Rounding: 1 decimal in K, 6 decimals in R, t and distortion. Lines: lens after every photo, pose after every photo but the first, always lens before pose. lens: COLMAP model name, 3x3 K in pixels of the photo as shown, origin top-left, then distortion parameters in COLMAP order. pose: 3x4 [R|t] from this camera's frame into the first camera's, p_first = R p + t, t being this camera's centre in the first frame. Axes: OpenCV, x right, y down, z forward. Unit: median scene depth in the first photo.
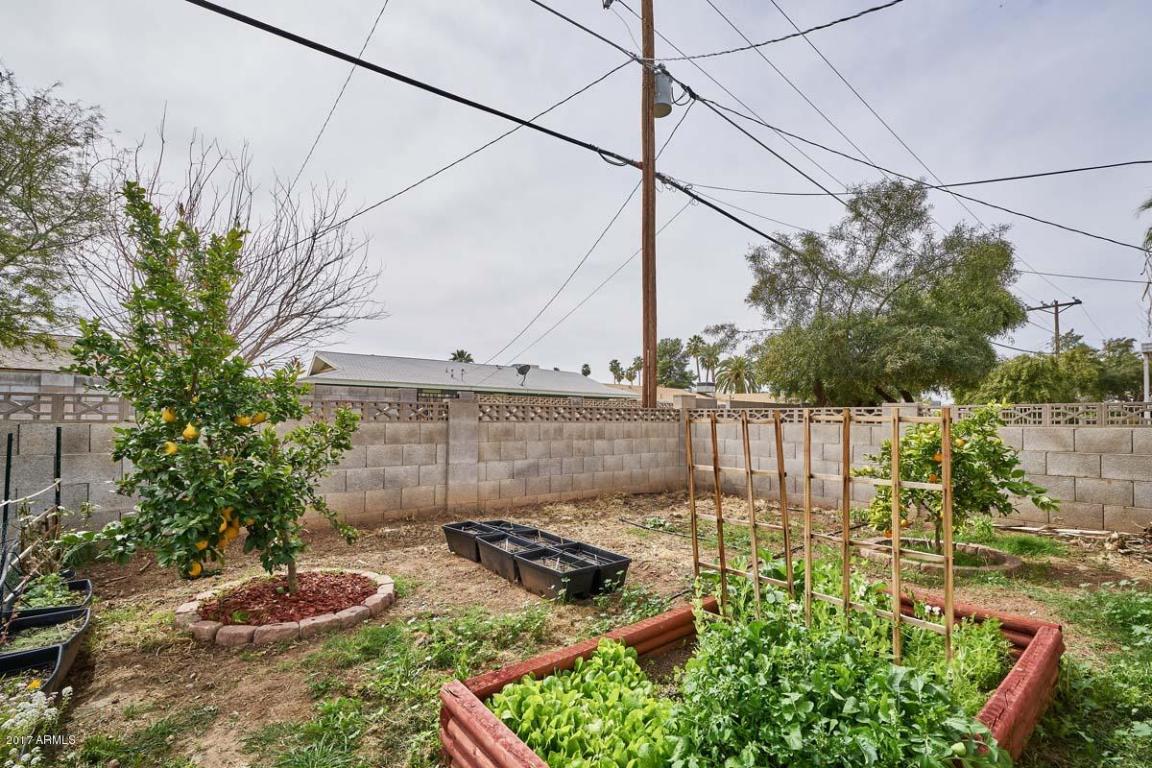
lens RADIAL K [[524.8, 0, 574.8], [0, 524.8, 404.7], [0, 0, 1]] dist [-0.000631, -0.000032]
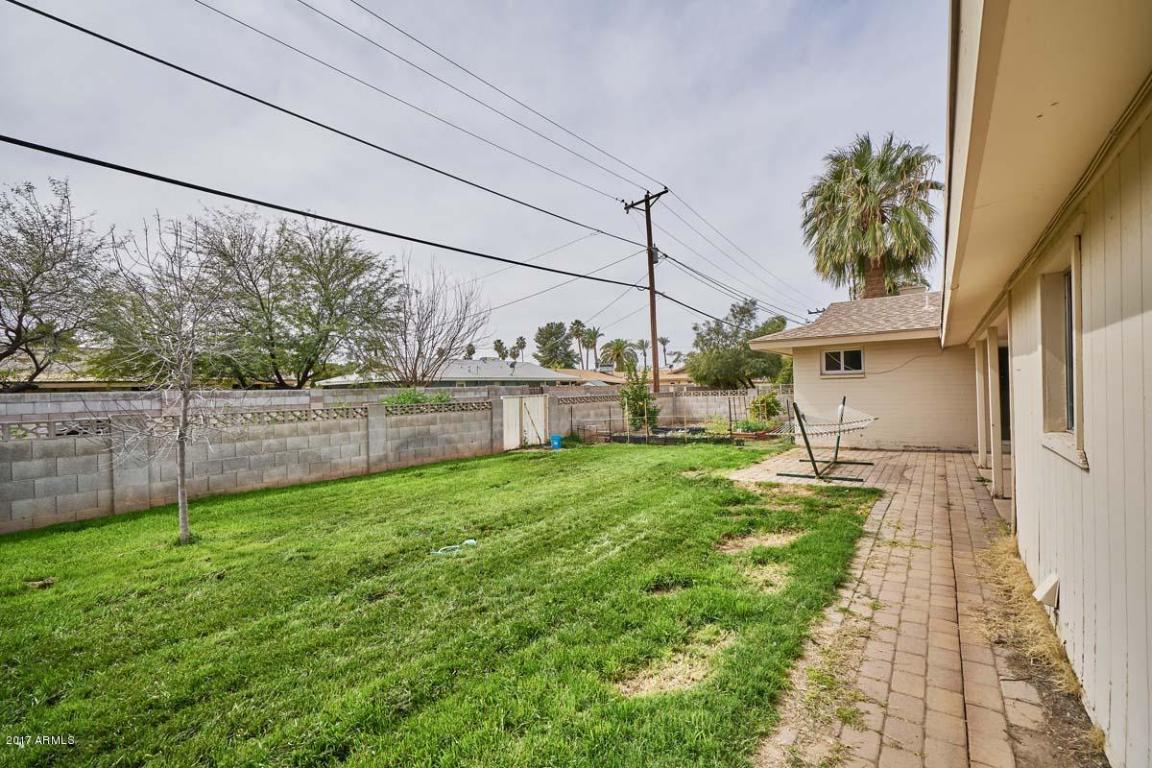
lens RADIAL K [[512.3, 0, 579.0], [0, 512.3, 391.7], [0, 0, 1]] dist [-0.000573, 0.000036]
pose [[0.963223, -0.041775, 0.265435, -0.674058], [0.034857, 0.998920, 0.030725, -0.063658], [-0.266432, -0.020343, 0.963639, -0.948697]]
